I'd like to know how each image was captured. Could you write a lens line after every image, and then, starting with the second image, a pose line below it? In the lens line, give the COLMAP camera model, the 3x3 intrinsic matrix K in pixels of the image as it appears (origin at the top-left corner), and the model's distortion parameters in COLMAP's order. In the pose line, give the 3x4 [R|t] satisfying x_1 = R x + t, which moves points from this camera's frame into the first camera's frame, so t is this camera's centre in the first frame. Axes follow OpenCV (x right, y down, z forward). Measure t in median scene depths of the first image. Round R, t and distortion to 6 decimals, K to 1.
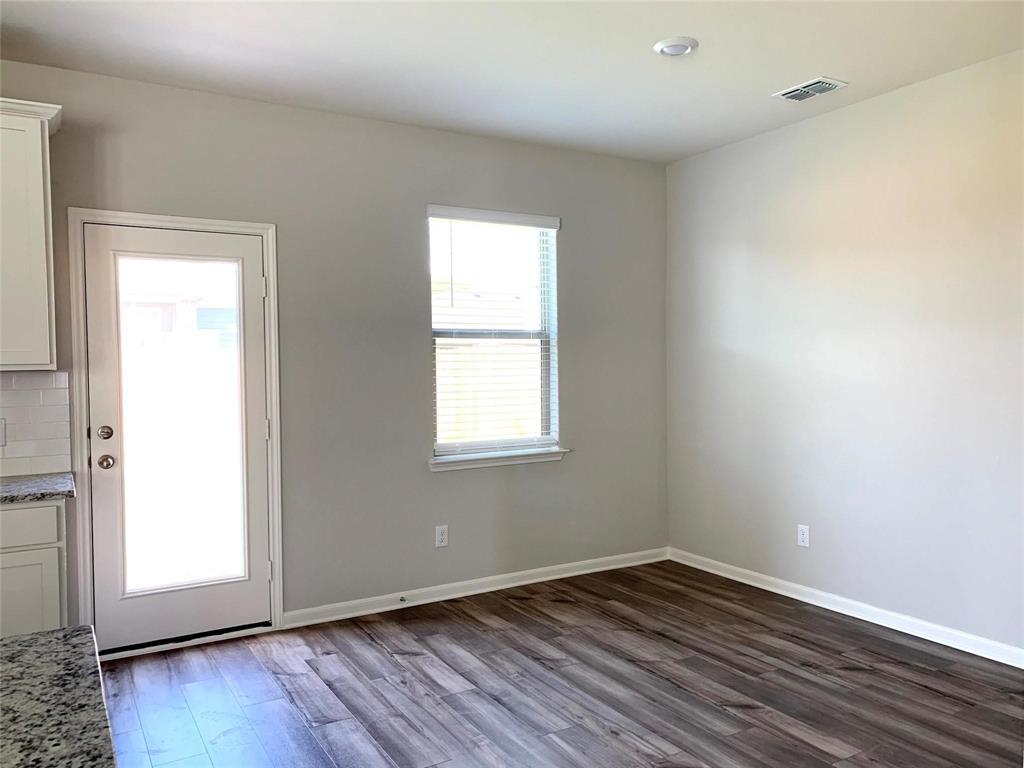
lens RADIAL K [[785.4, 0, 516.0], [0, 785.4, 385.9], [0, 0, 1]] dist [0.044241, -0.046555]
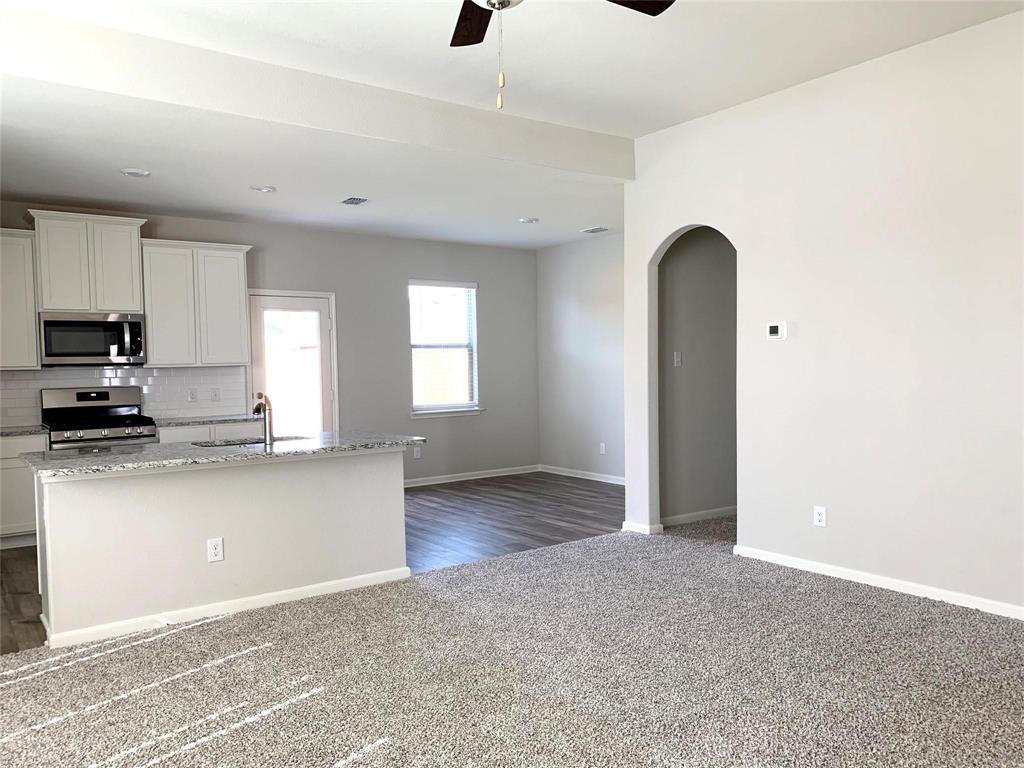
lens RADIAL K [[785.4, 0, 516.0], [0, 785.4, 385.9], [0, 0, 1]] dist [0.044241, -0.046555]
pose [[0.994356, -0.008740, 0.105732, -0.057858], [0.008940, 0.999959, -0.001415, 0.034883], [-0.105715, 0.002352, 0.994394, -0.939447]]
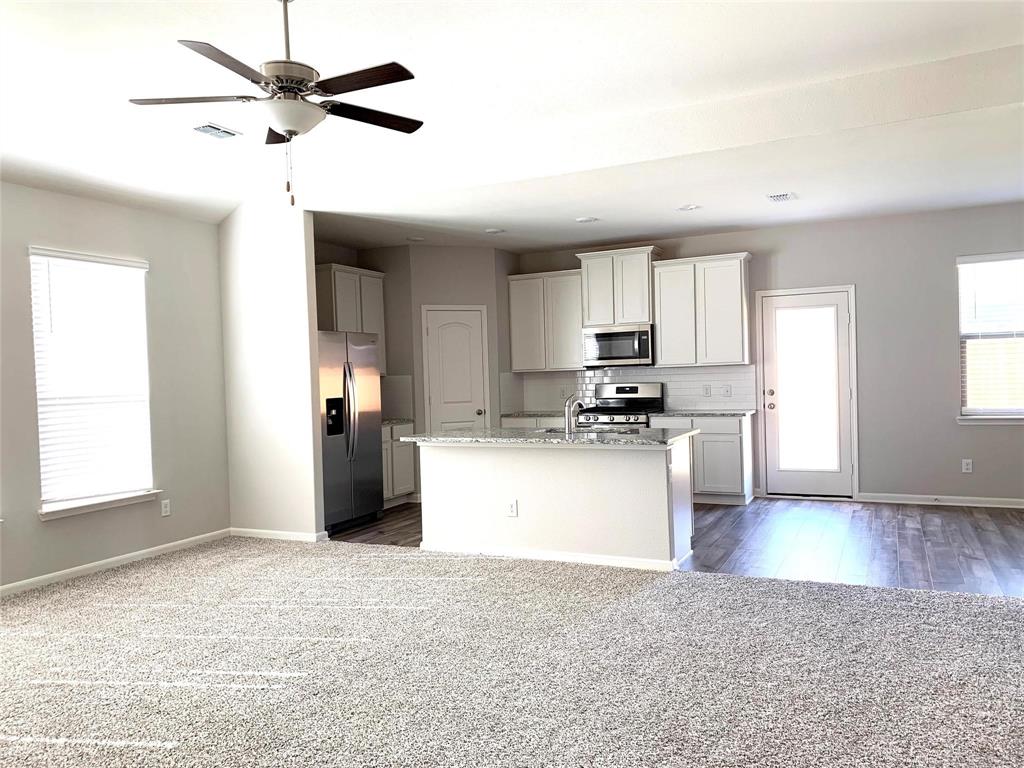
lens RADIAL K [[785.4, 0, 516.0], [0, 785.4, 385.9], [0, 0, 1]] dist [0.044241, -0.046555]
pose [[0.556032, 0.008831, -0.831114, 0.745063], [-0.000936, 0.999950, 0.009998, 0.016538], [0.831160, -0.004782, 0.556012, -0.653965]]
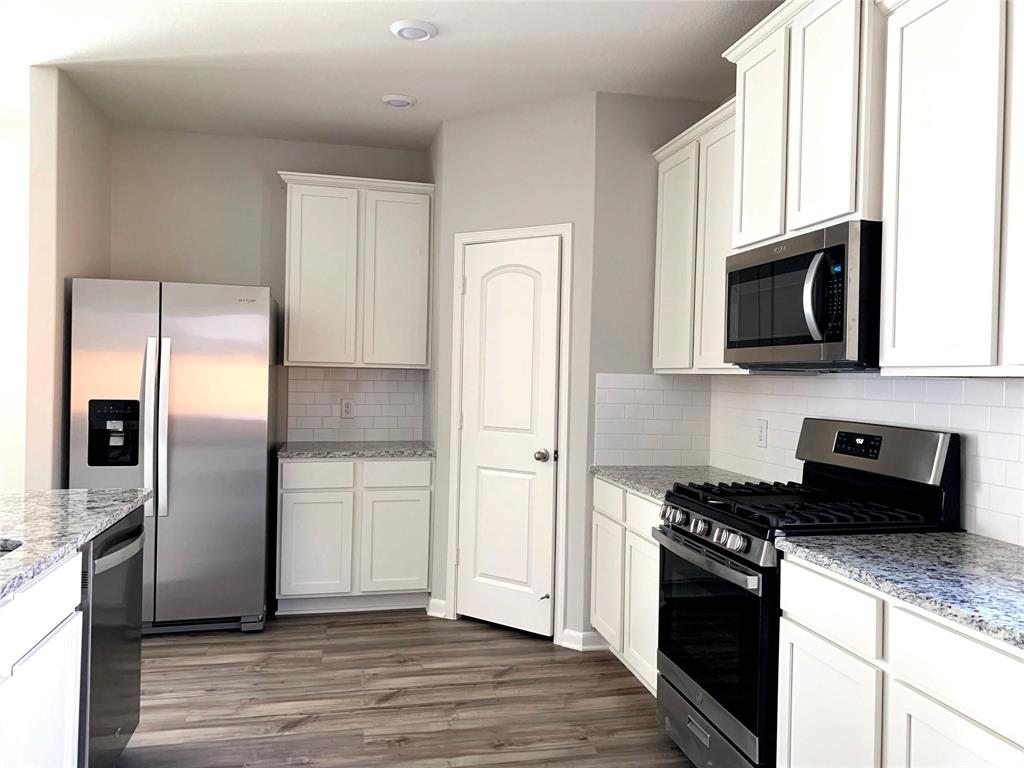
lens RADIAL K [[785.4, 0, 516.0], [0, 785.4, 385.9], [0, 0, 1]] dist [0.044241, -0.046555]
pose [[-0.312970, 0.020258, -0.949547, -0.042067], [-0.045037, 0.998331, 0.036144, -0.010010], [0.948694, 0.054077, -0.311536, 0.583141]]
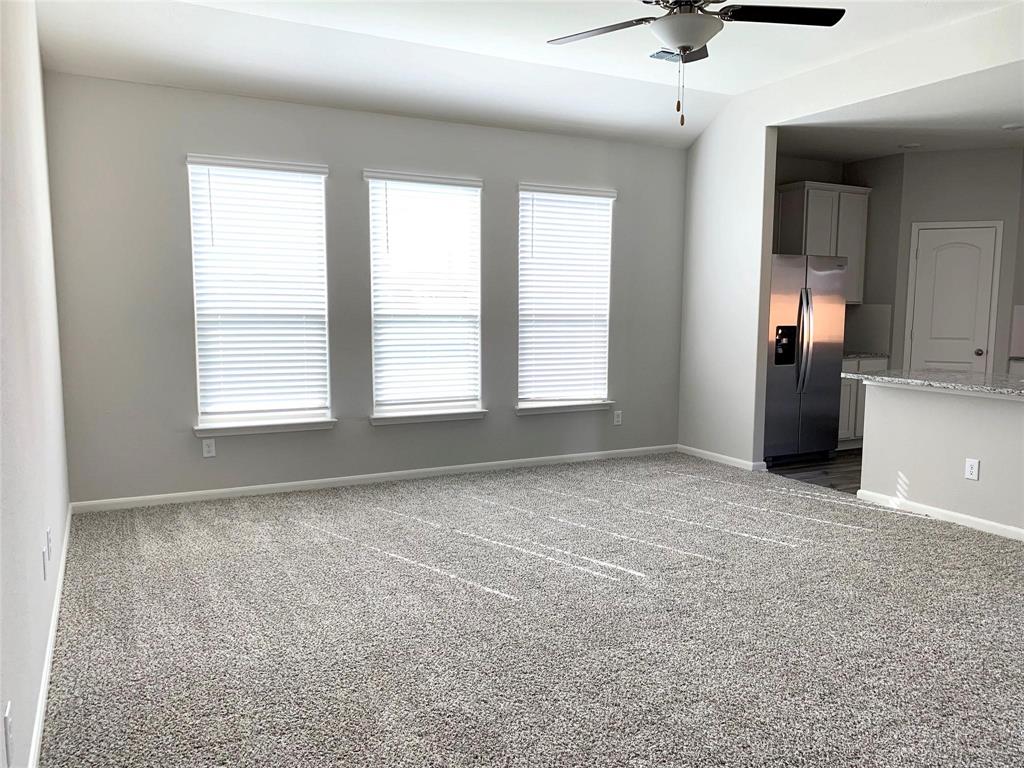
lens RADIAL K [[787.7, 0, 503.6], [0, 787.7, 392.0], [0, 0, 1]] dist [0.003805, -0.001171]
pose [[-0.074185, 0.121729, -0.989787, 0.772533], [-0.033569, 0.991655, 0.124475, 0.013013], [0.996679, 0.042461, -0.069479, -0.511281]]
